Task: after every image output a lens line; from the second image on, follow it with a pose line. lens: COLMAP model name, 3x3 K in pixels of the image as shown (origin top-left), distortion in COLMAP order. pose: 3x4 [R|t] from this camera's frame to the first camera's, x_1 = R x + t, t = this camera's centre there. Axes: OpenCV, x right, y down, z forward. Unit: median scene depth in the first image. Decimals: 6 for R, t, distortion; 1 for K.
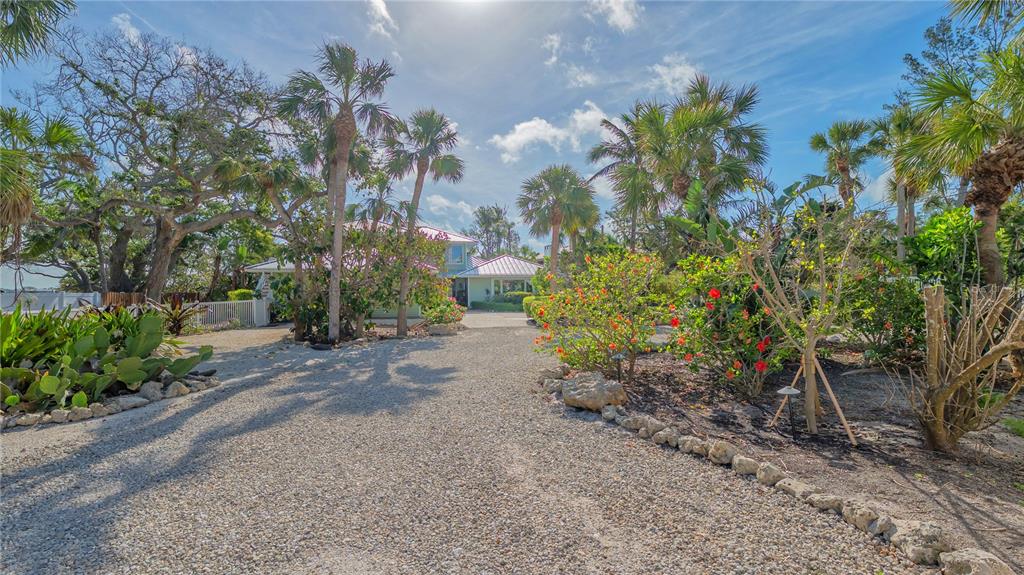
lens RADIAL K [[438.4, 0, 512.0], [0, 438.4, 288.0], [0, 0, 1]] dist [0.002326, 0.000136]
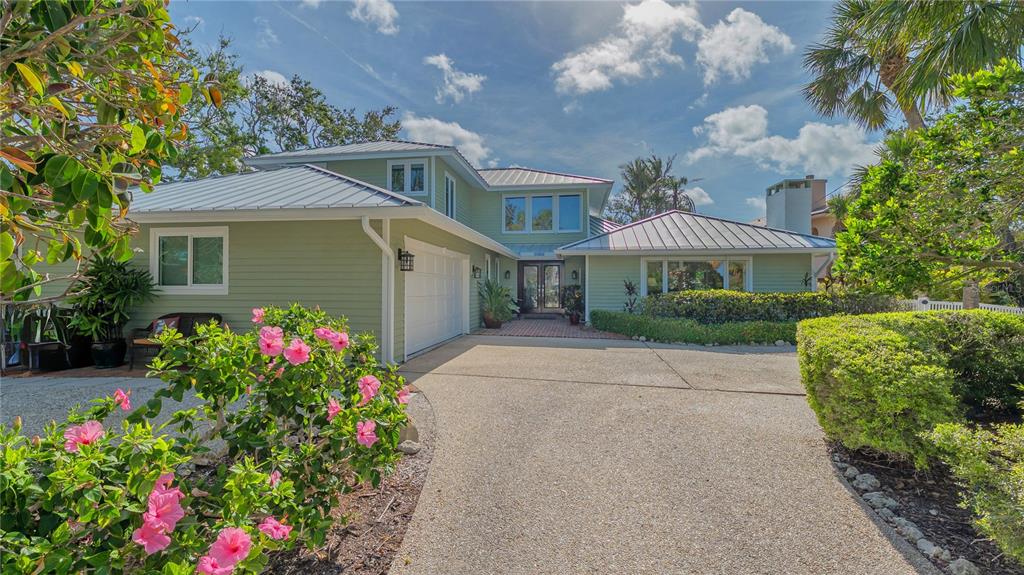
lens RADIAL K [[476.1, 0, 510.3], [0, 476.1, 287.0], [0, 0, 1]] dist [-0.000375, -0.000009]
pose [[0.946548, 0.008518, -0.322449, -0.017892], [-0.008032, 0.999964, 0.002838, 0.006003], [0.322462, -0.000096, 0.946582, 0.525471]]
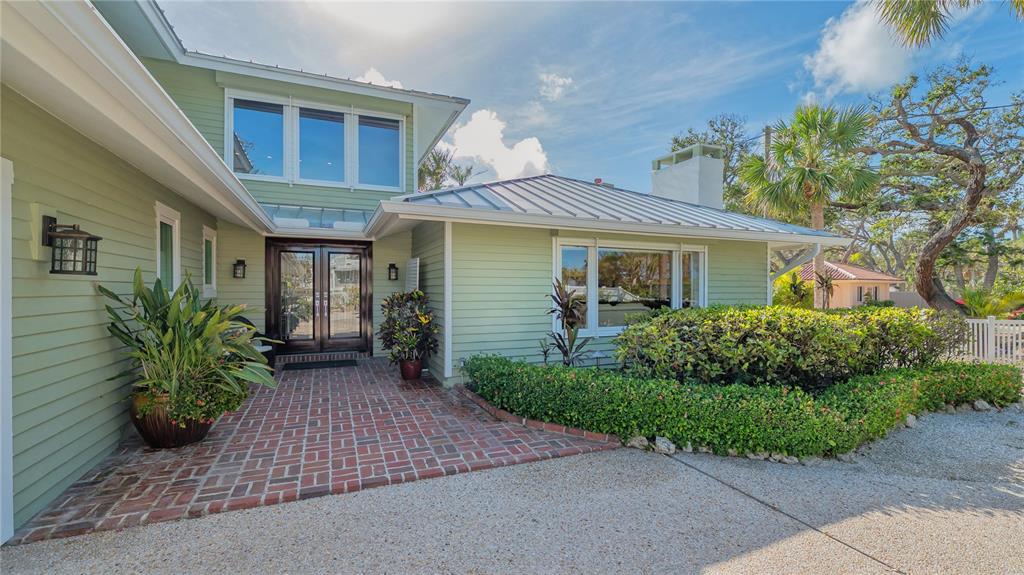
lens RADIAL K [[438.4, 0, 508.7], [0, 438.4, 288.9], [0, 0, 1]] dist [0.002326, 0.000136]
pose [[0.980221, 0.009140, 0.197696, -0.101099], [-0.009229, 0.999957, -0.000472, 0.002347], [-0.197692, -0.001361, 0.980263, 0.778331]]
